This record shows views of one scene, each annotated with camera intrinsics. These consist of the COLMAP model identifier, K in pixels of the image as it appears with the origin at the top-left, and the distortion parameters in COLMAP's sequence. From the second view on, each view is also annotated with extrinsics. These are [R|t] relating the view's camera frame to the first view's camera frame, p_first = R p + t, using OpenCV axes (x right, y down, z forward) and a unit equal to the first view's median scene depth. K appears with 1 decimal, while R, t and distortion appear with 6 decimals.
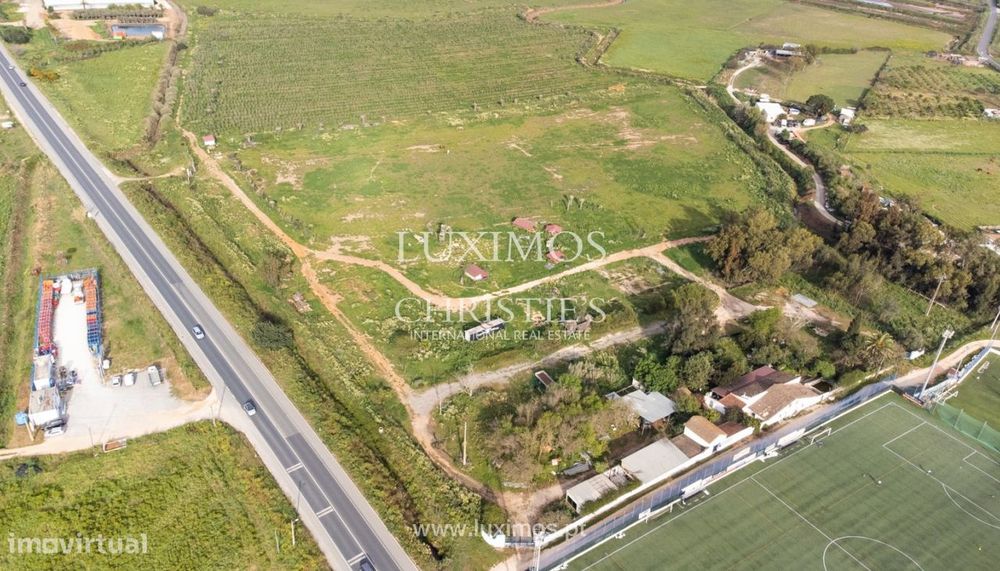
lens RADIAL K [[730.5, 0, 499.8], [0, 730.5, 302.5], [0, 0, 1]] dist [0.281273, -0.245489]
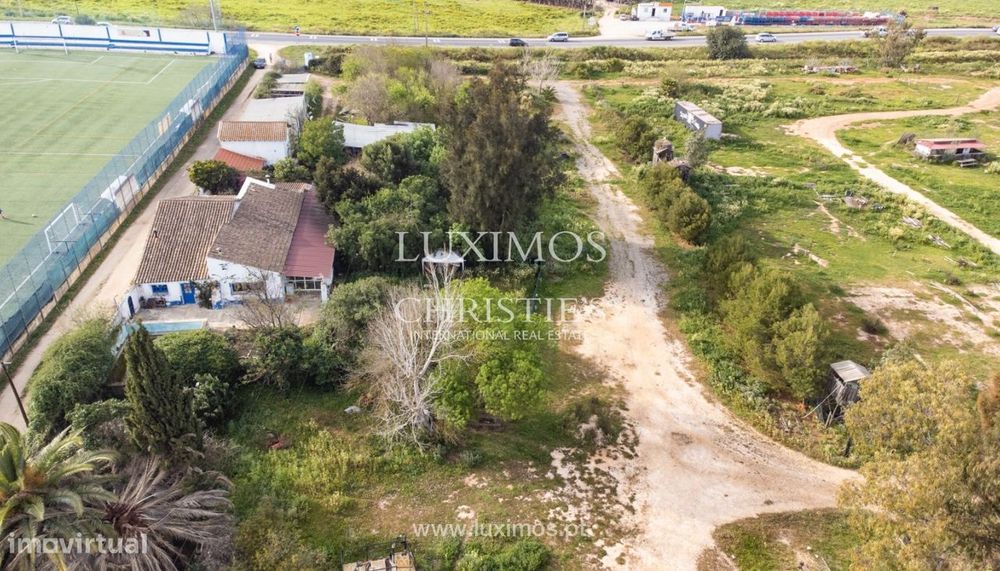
lens RADIAL K [[730.5, 0, 499.8], [0, 730.5, 302.5], [0, 0, 1]] dist [0.281273, -0.245489]
pose [[-0.455904, 0.373380, -0.807922, 0.376057], [-0.522811, 0.622284, 0.582607, -0.087687], [0.720291, 0.688004, -0.088495, 0.705096]]
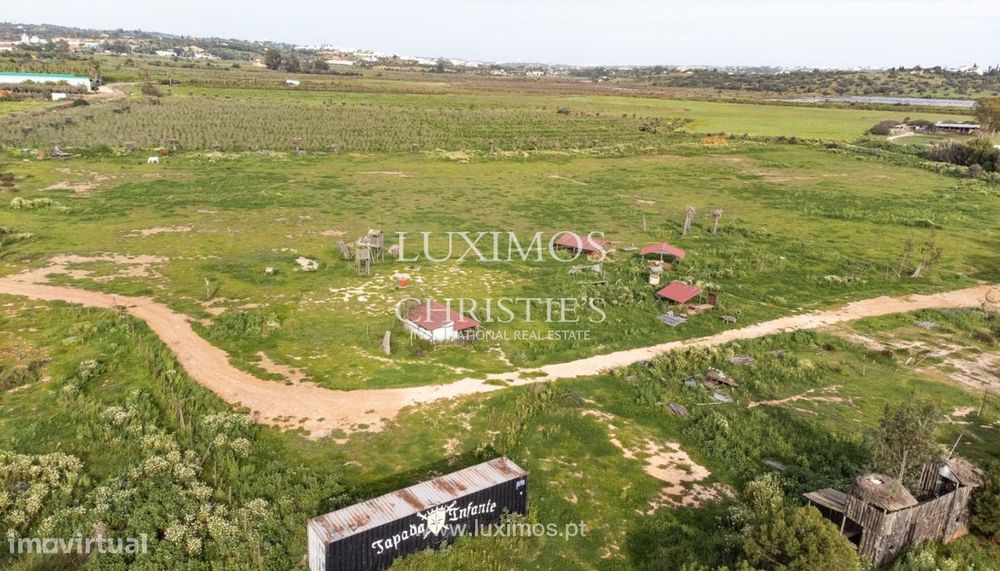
lens RADIAL K [[730.5, 0, 499.8], [0, 730.5, 302.5], [0, 0, 1]] dist [0.281273, -0.245489]
pose [[0.998658, 0.003493, -0.051664, 0.006786], [-0.016407, 0.967657, -0.251736, 0.021968], [0.049114, 0.252246, 0.966416, 0.540725]]
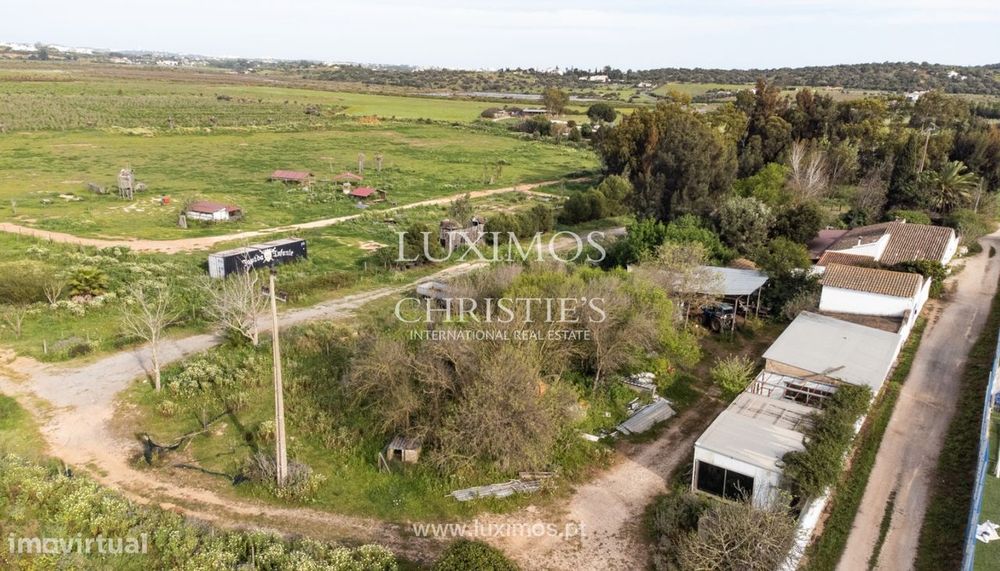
lens RADIAL K [[730.5, 0, 499.8], [0, 730.5, 302.5], [0, 0, 1]] dist [0.281273, -0.245489]
pose [[0.924746, -0.136574, 0.355235, -0.033825], [0.219250, 0.954118, -0.203932, 0.123085], [-0.311084, 0.266471, 0.912261, 0.387642]]
